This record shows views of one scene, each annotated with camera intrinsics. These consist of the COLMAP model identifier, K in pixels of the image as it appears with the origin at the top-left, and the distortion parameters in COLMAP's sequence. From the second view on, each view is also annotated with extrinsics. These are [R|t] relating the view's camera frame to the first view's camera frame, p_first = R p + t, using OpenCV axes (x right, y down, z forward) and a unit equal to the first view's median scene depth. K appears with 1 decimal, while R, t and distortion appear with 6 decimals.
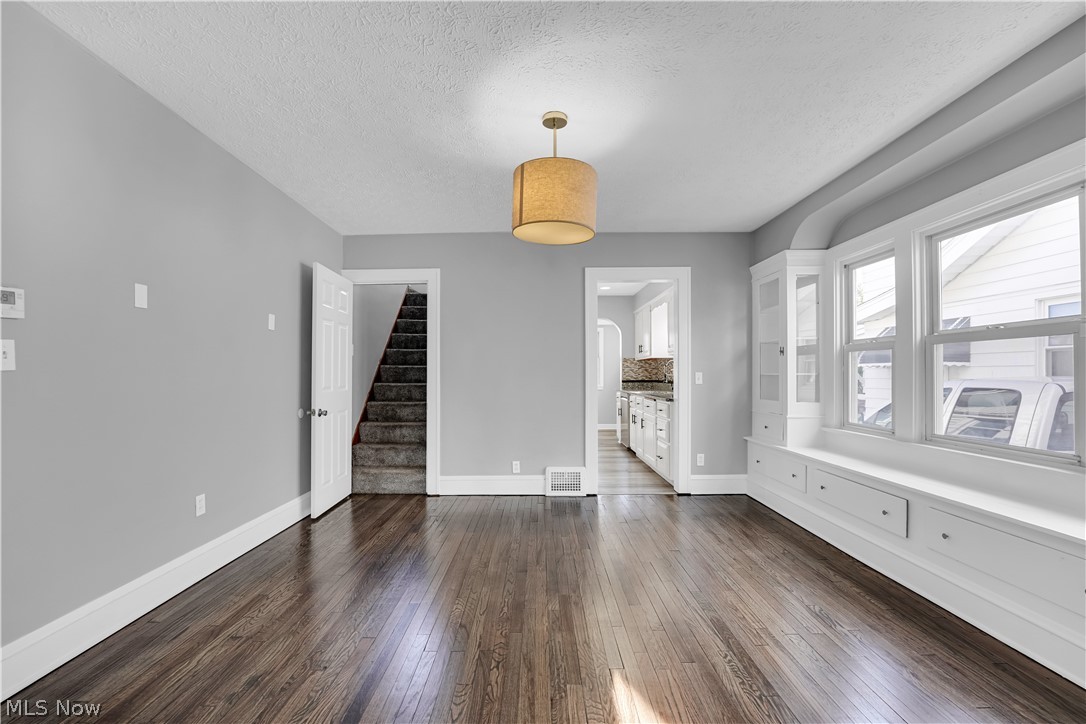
lens RADIAL K [[445.5, 0, 536.8], [0, 445.5, 365.6], [0, 0, 1]] dist [-0.023051, 0.001173]
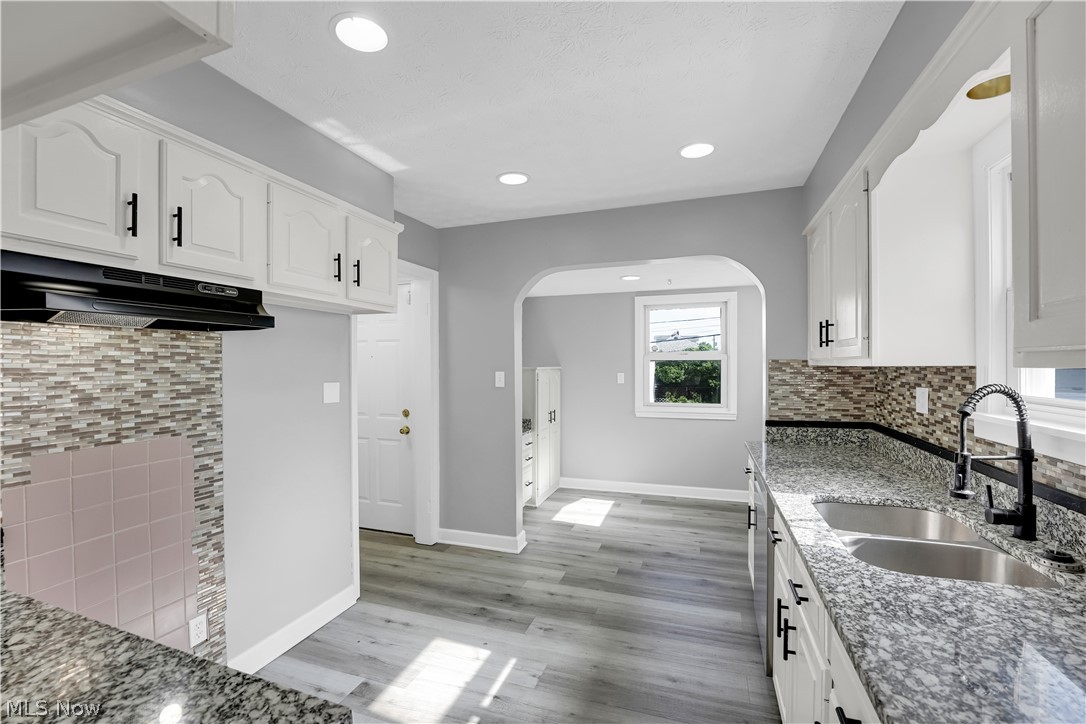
lens RADIAL K [[445.5, 0, 495.4], [0, 445.5, 364.3], [0, 0, 1]] dist [-0.023051, 0.001173]
pose [[0.909509, 0.005923, -0.415642, 0.178096], [0.005510, 0.999639, 0.026301, -0.030622], [0.415648, -0.026211, 0.909148, 0.733303]]
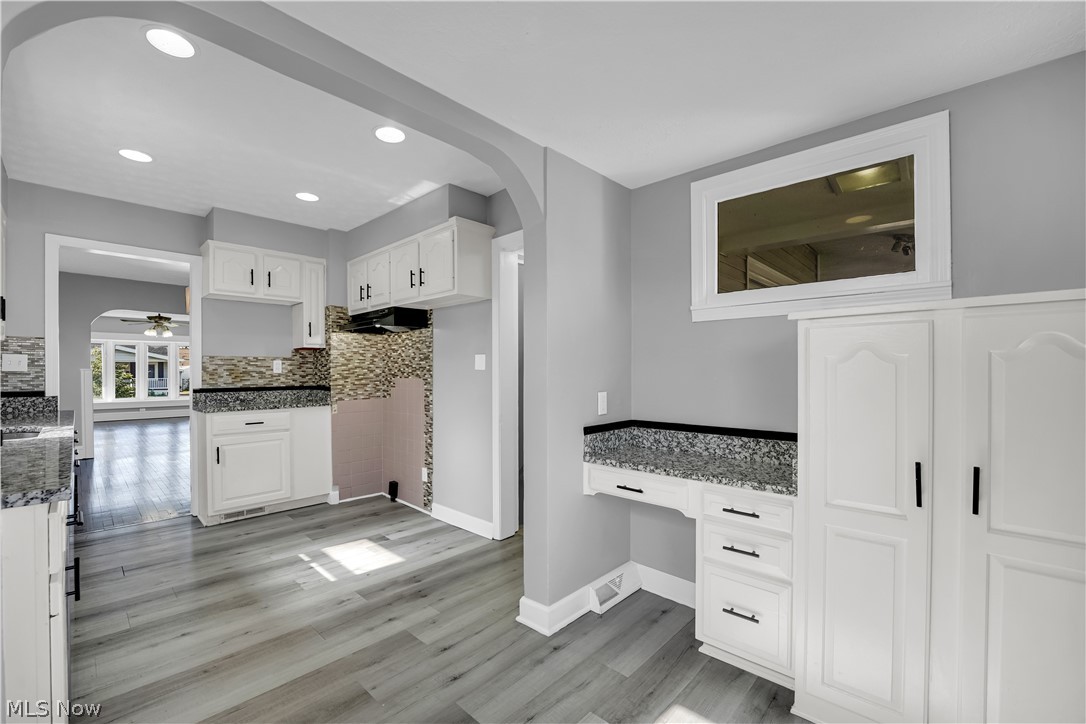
lens RADIAL K [[445.5, 0, 533.9], [0, 445.5, 368.1], [0, 0, 1]] dist [-0.023051, 0.001173]
pose [[-0.682642, 0.011356, -0.730664, 0.223587], [0.030108, 0.999467, -0.012596, 0.026960], [0.730132, -0.030597, -0.682620, 1.536398]]
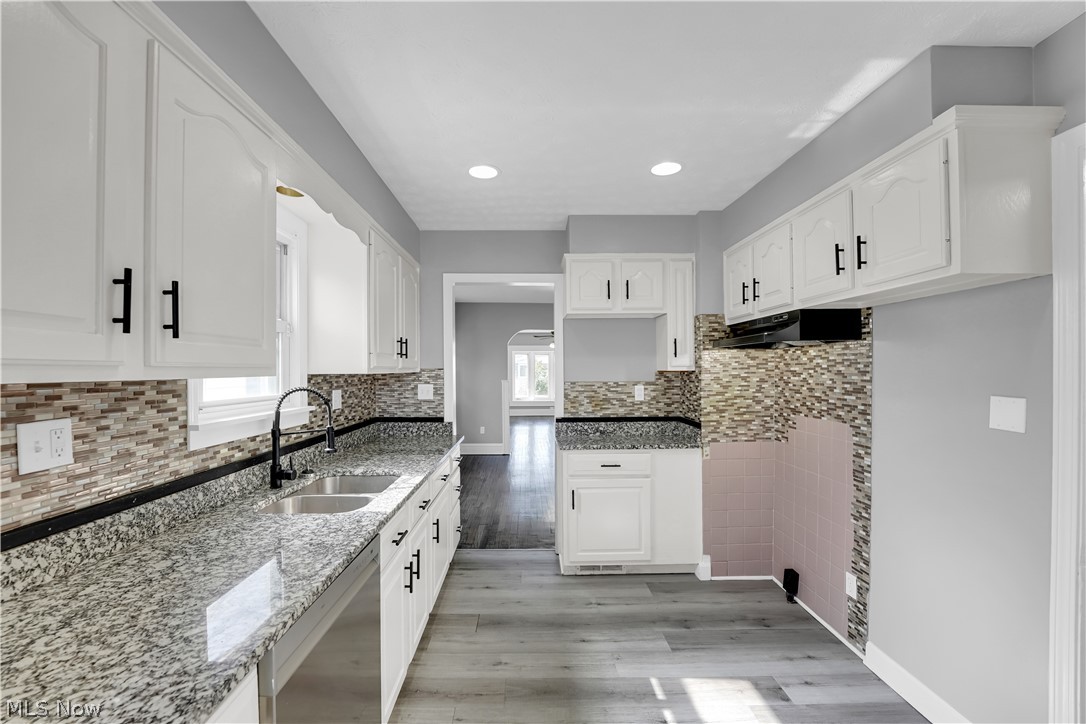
lens RADIAL K [[445.5, 0, 530.8], [0, 445.5, 371.8], [0, 0, 1]] dist [-0.023051, 0.001173]
pose [[-0.999842, 0.014572, -0.010223, 0.135993], [0.014760, 0.999719, -0.018555, -0.016640], [0.009950, -0.018703, -0.999776, 1.343768]]
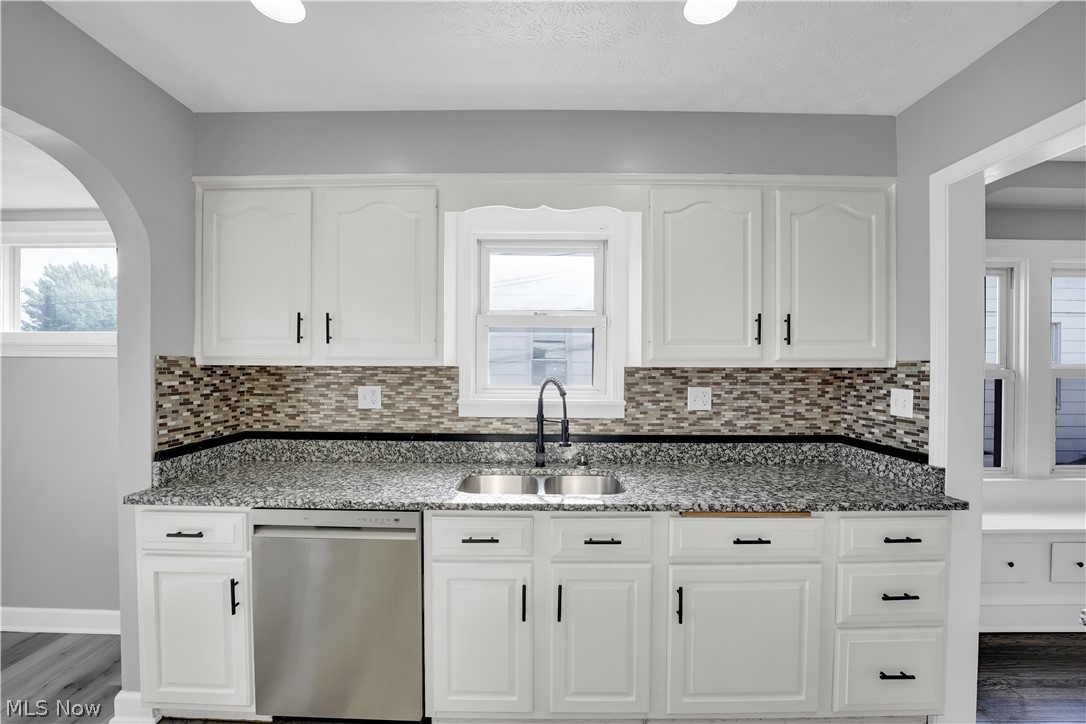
lens RADIAL K [[445.5, 0, 544.3], [0, 445.5, 372.3], [0, 0, 1]] dist [-0.023051, 0.001173]
pose [[-0.009649, 0.007575, 0.999925, -0.047105], [-0.028595, 0.999560, -0.007848, -0.015547], [-0.999545, -0.028668, -0.009428, 1.022373]]
